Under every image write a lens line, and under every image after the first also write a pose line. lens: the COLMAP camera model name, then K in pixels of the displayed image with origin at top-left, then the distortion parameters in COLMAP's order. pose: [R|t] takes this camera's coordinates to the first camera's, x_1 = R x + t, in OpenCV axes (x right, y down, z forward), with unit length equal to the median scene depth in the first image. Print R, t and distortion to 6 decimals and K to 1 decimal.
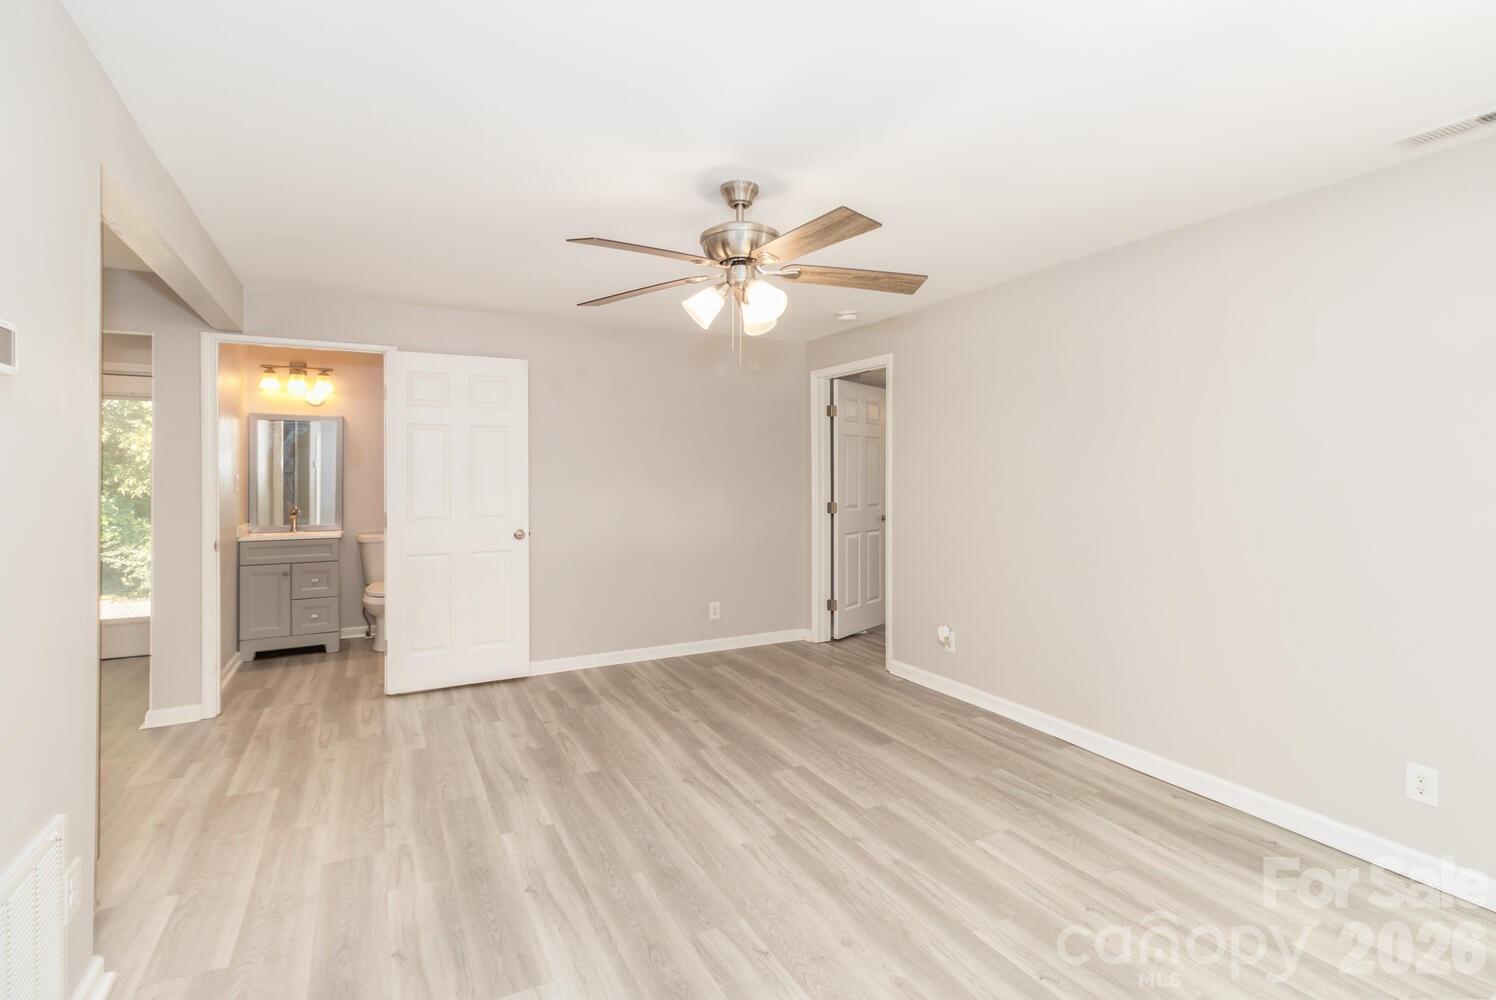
lens RADIAL K [[701.6, 0, 744.6], [0, 701.6, 455.4], [0, 0, 1]] dist [-0.000199, -0.000433]
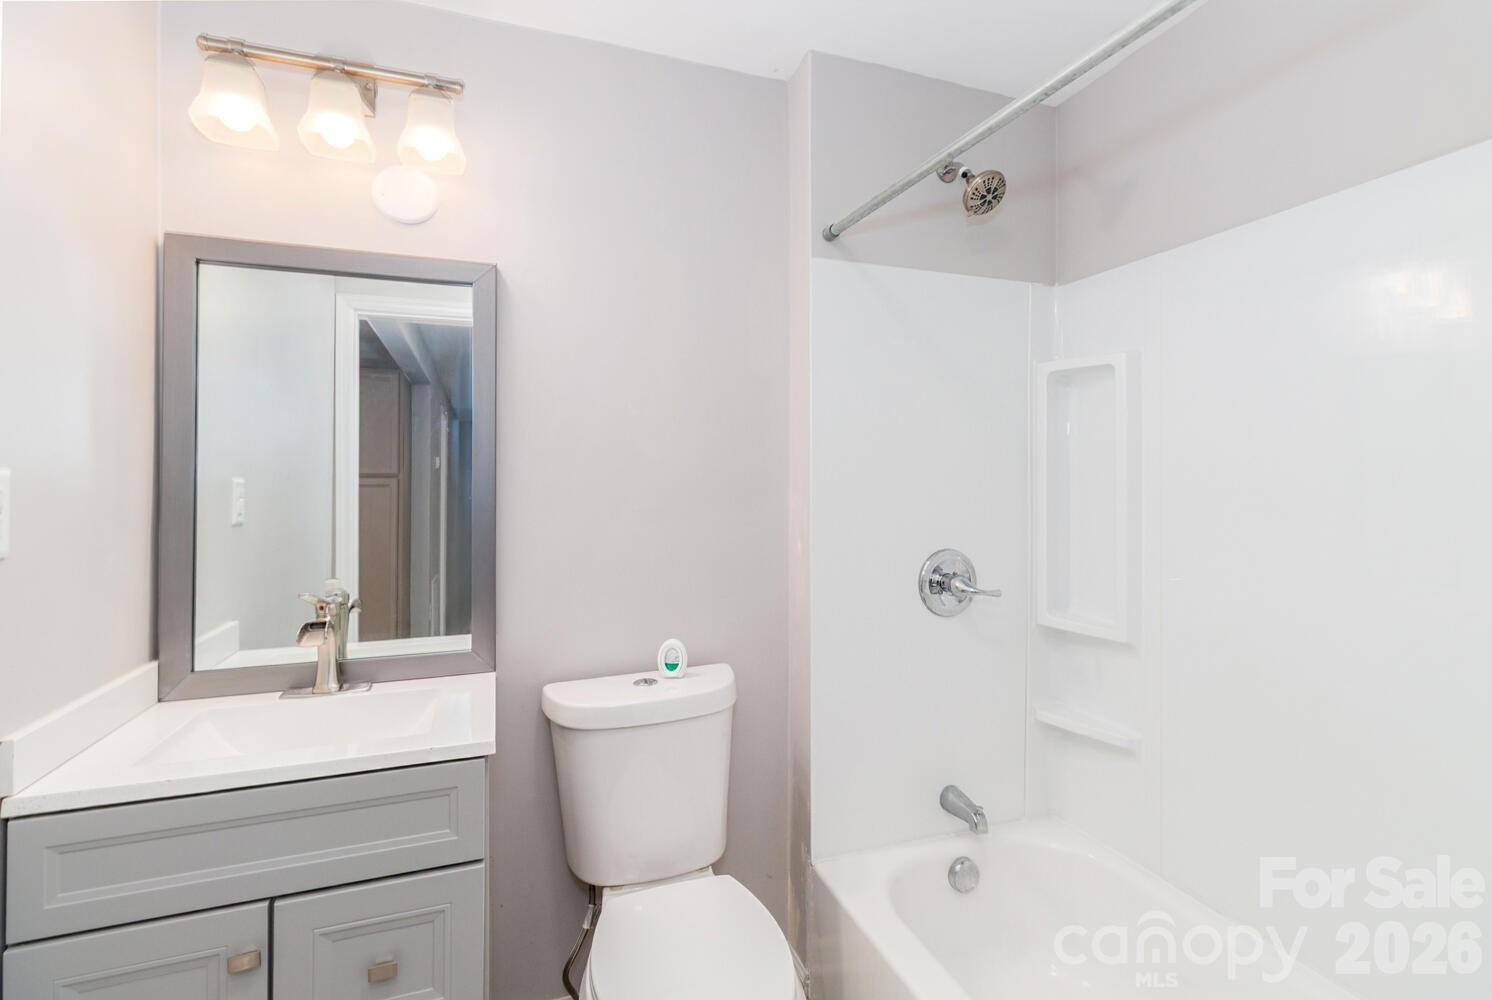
lens RADIAL K [[712.8, 0, 745.9], [0, 712.8, 469.6], [0, 0, 1]] dist [0.002317, -0.000822]
pose [[0.989317, 0.011255, -0.145343, -0.446110], [-0.010615, 0.999930, 0.005184, 0.022073], [0.145391, -0.003586, 0.989368, 0.757638]]
